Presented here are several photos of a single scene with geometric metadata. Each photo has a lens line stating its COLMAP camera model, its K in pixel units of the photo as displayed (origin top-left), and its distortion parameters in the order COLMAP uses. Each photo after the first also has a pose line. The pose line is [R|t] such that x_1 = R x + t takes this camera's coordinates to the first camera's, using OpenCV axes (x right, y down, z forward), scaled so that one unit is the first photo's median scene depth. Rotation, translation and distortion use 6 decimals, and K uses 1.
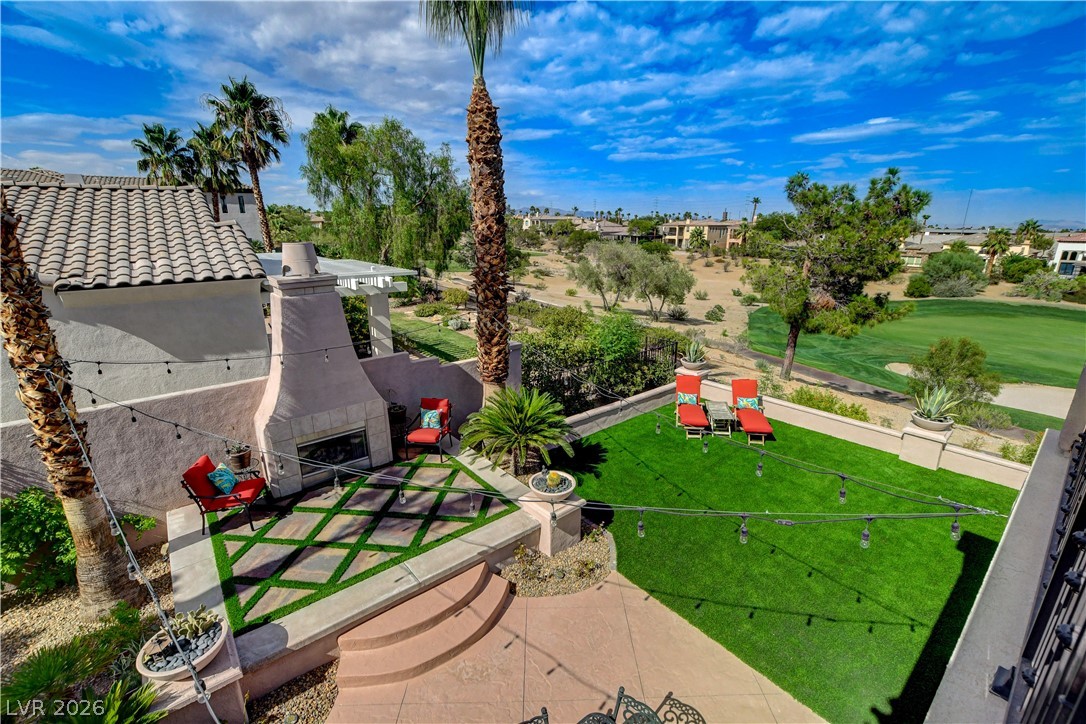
lens RADIAL K [[475.6, 0, 544.6], [0, 475.6, 366.6], [0, 0, 1]] dist [-0.025790, 0.006004]
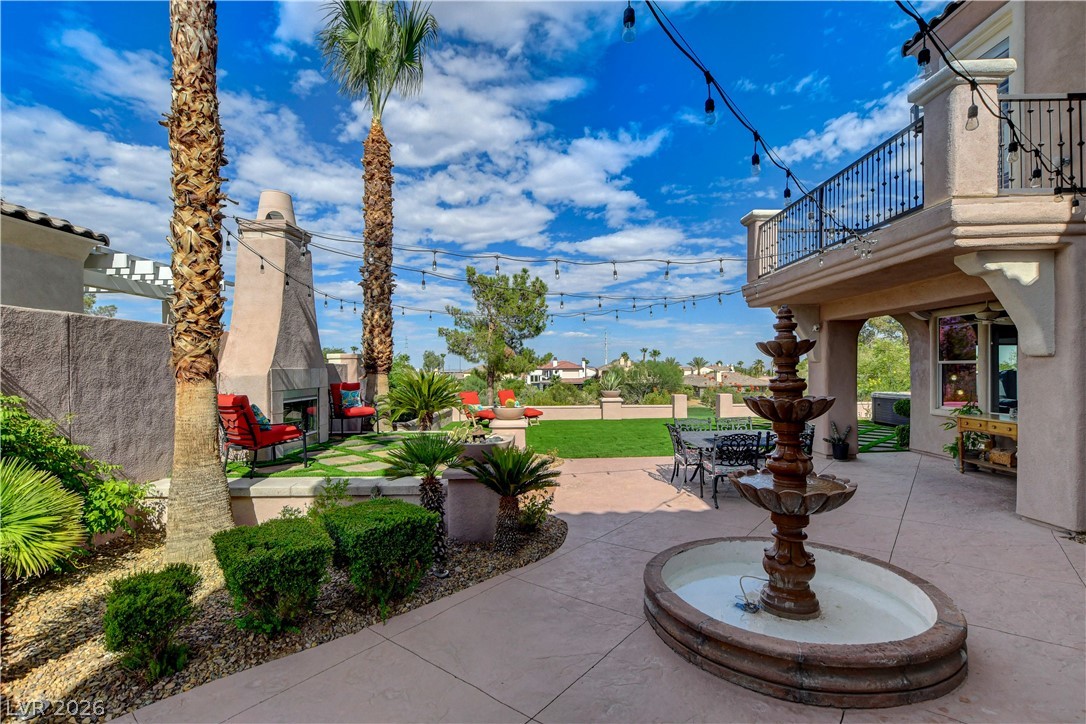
lens RADIAL K [[513.8, 0, 541.9], [0, 513.8, 374.5], [0, 0, 1]] dist [-0.000578, -0.000794]
pose [[0.637432, -0.009796, 0.770444, -0.597908], [0.227513, 0.957727, -0.176058, 0.250147], [-0.736151, 0.287511, 0.612715, 0.017533]]
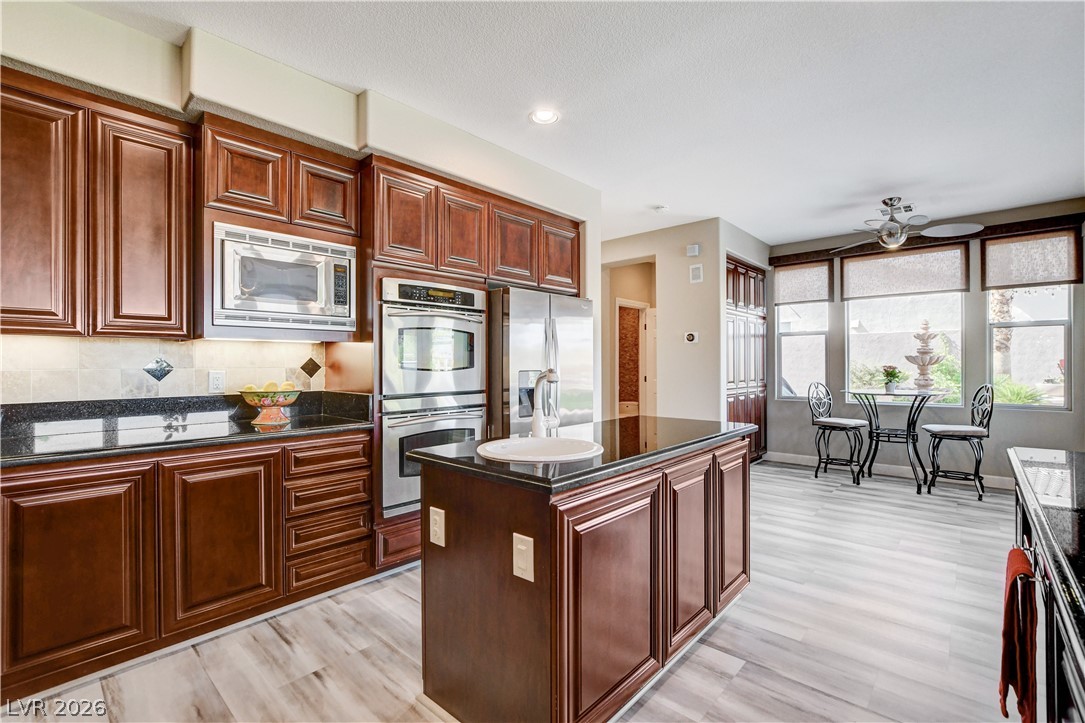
lens RADIAL K [[475.2, 0, 552.1], [0, 475.2, 361.2], [0, 0, 1]] dist [-0.025790, 0.006004]
pose [[0.149102, -0.000703, -0.988822, 0.327484], [-0.283342, 0.958036, -0.043406, 0.437279], [0.947357, 0.286647, 0.142646, -0.518421]]
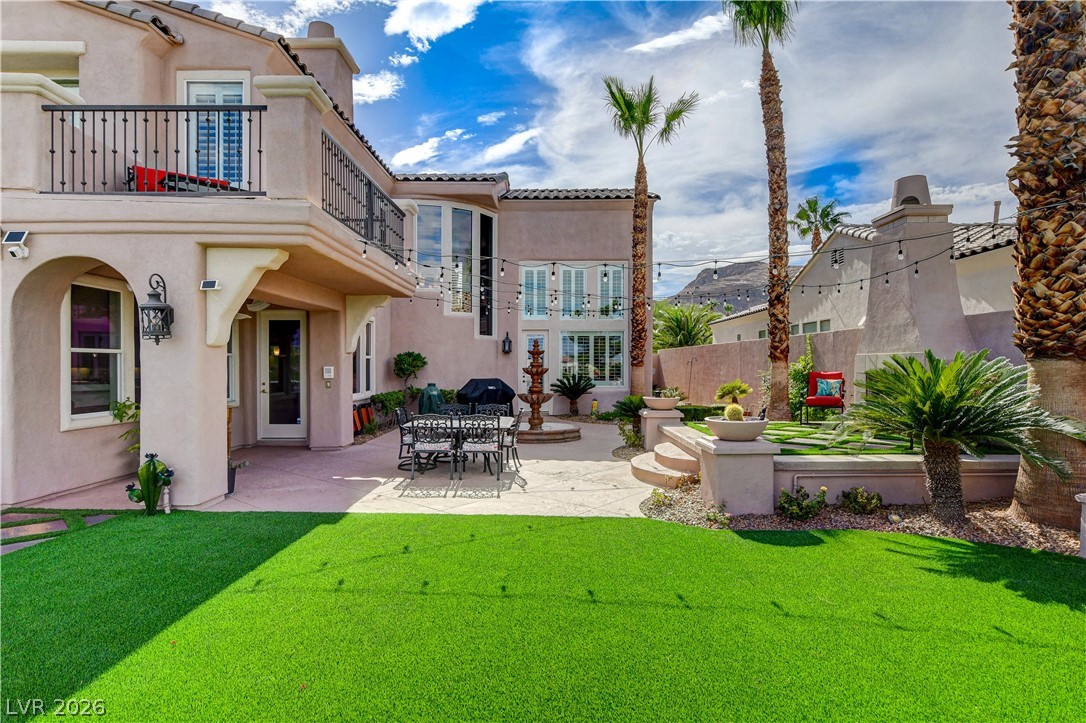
lens RADIAL K [[583.5, 0, 550.8], [0, 583.5, 364.7], [0, 0, 1]] dist [-0.000736, 0.000812]
pose [[-0.632342, 0.007439, -0.774654, 0.543997], [-0.220567, 0.956839, 0.189235, 0.027471], [0.742626, 0.290524, -0.603409, 0.769344]]
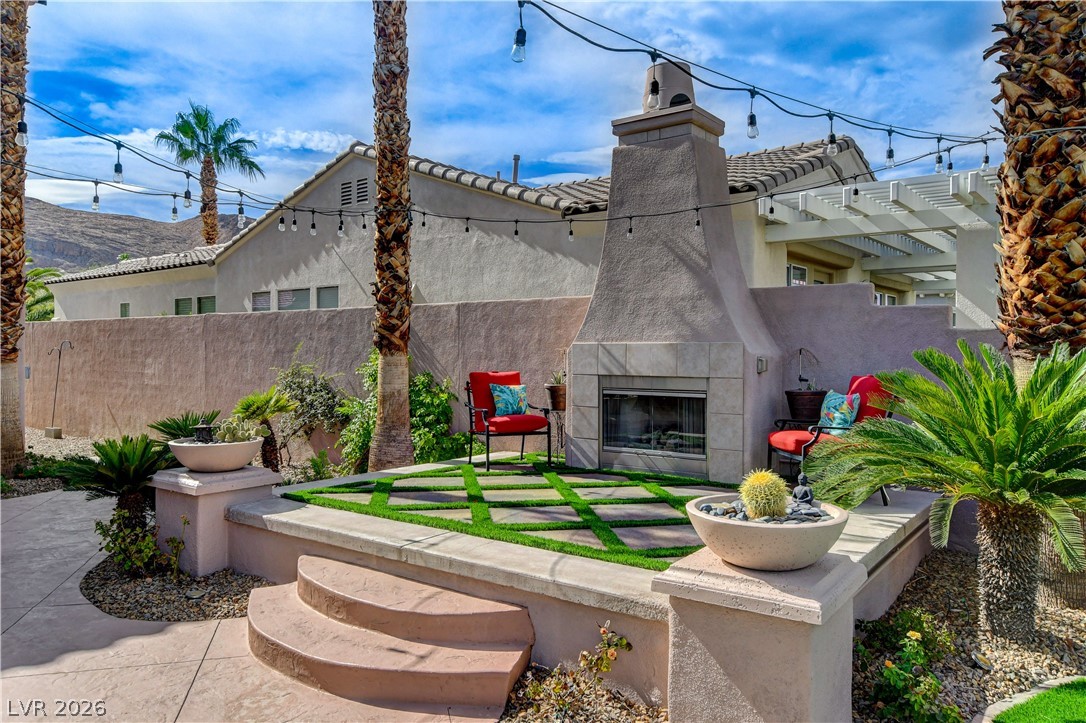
lens RADIAL K [[770.5, 0, 544.9], [0, 770.5, 364.2], [0, 0, 1]] dist [-0.003134, 0.011870]
pose [[0.241454, 0.022047, -0.970162, 0.265370], [-0.285414, 0.957136, -0.049282, 0.127799], [0.927491, 0.288797, 0.237397, 0.424595]]
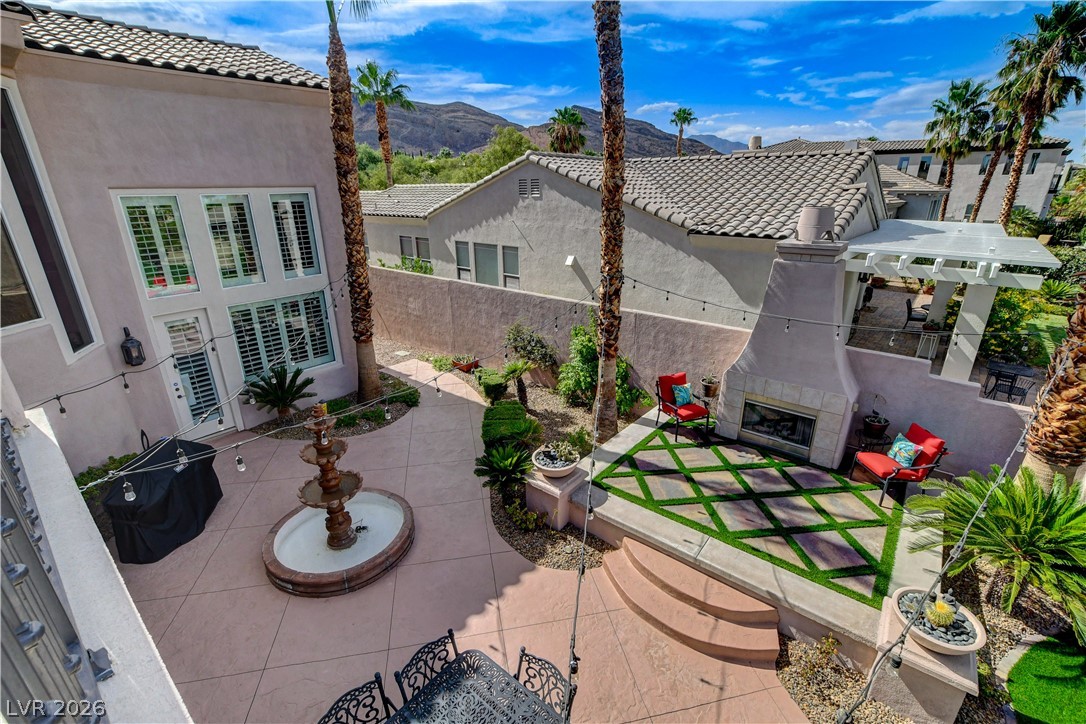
lens RADIAL K [[475.6, 0, 547.9], [0, 475.6, 365.1], [0, 0, 1]] dist [-0.025790, 0.006004]
pose [[0.196316, 0.344234, -0.918130, 0.211356], [-0.280280, 0.916983, 0.283874, -0.050906], [0.939629, 0.201605, 0.276501, 0.168515]]
